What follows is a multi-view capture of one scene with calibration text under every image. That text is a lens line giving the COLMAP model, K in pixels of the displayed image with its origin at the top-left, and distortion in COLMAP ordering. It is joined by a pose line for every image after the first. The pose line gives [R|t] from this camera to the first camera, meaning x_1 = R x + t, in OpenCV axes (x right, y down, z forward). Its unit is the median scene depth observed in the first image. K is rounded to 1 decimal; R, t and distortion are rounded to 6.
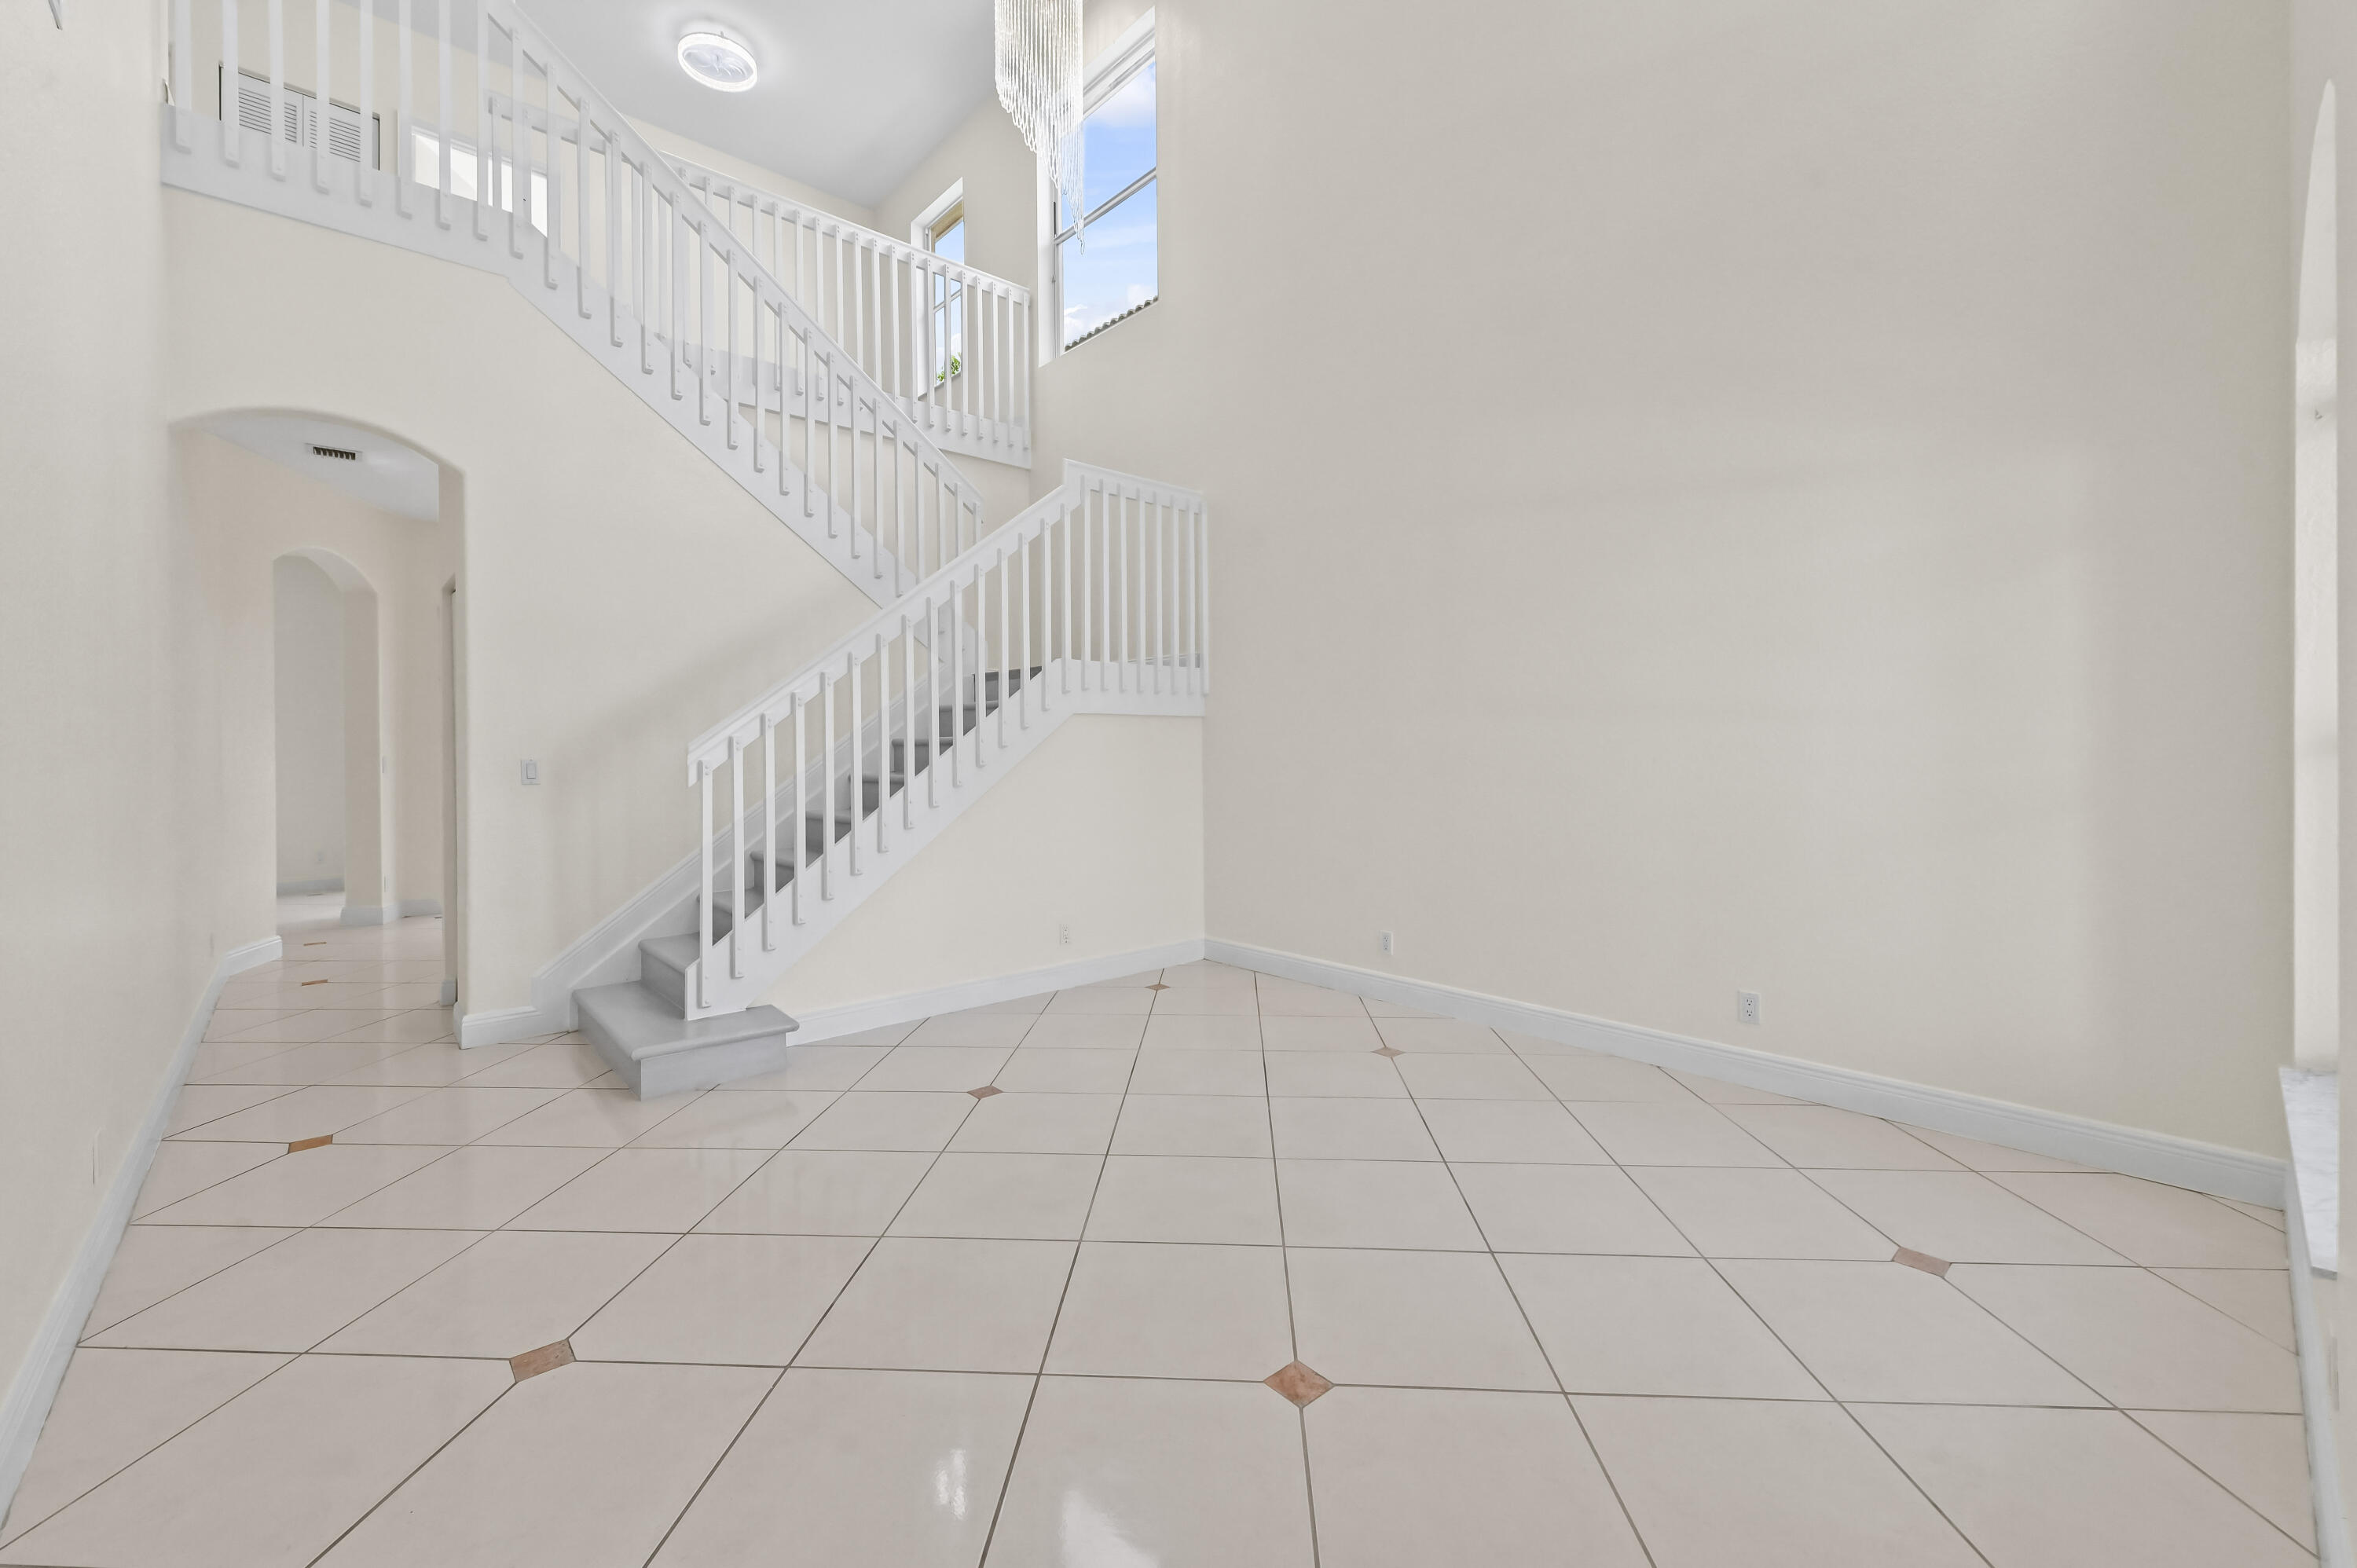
lens RADIAL K [[937.2, 0, 1178.6], [0, 937.2, 755.2], [0, 0, 1]] dist [0.000590, 0.000449]
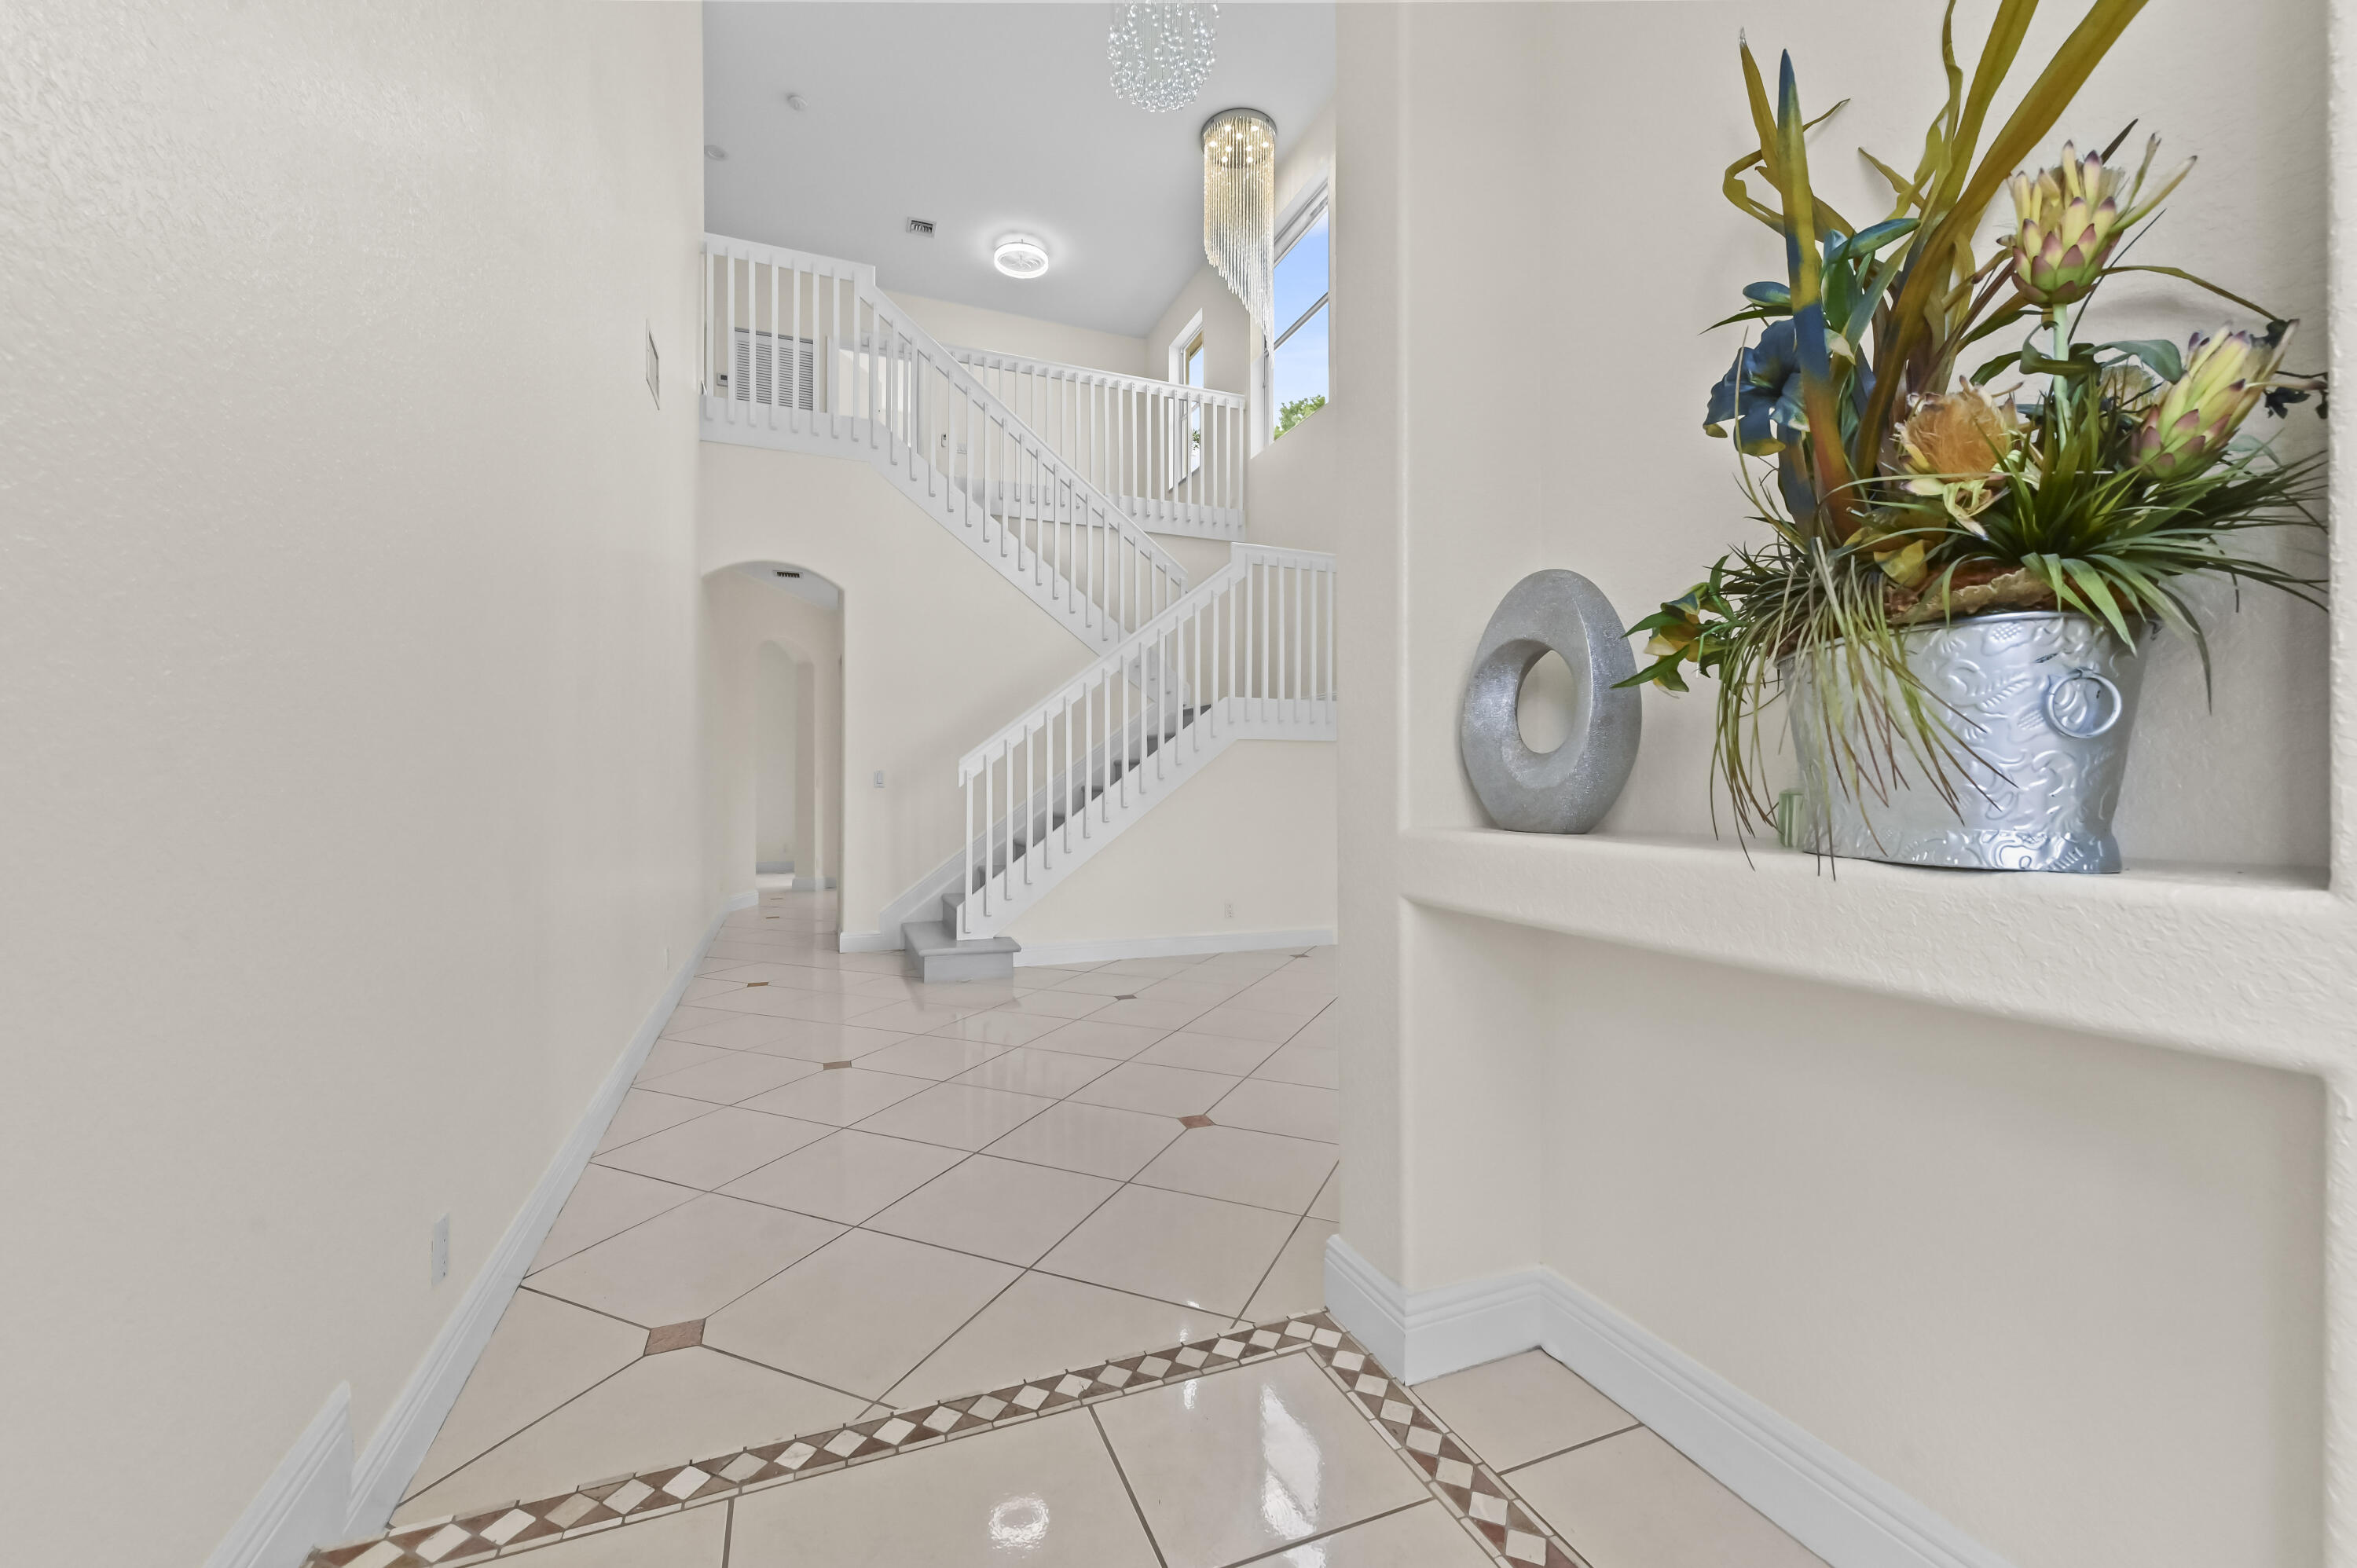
lens RADIAL K [[906.9, 0, 1178.5], [0, 906.9, 784.0], [0, 0, 1]] dist [0.000069, 0.000044]
pose [[0.941426, 0.004876, -0.337183, 0.235748], [-0.007640, 0.999947, -0.006873, 0.026552], [0.337132, 0.009046, 0.941414, -0.203625]]
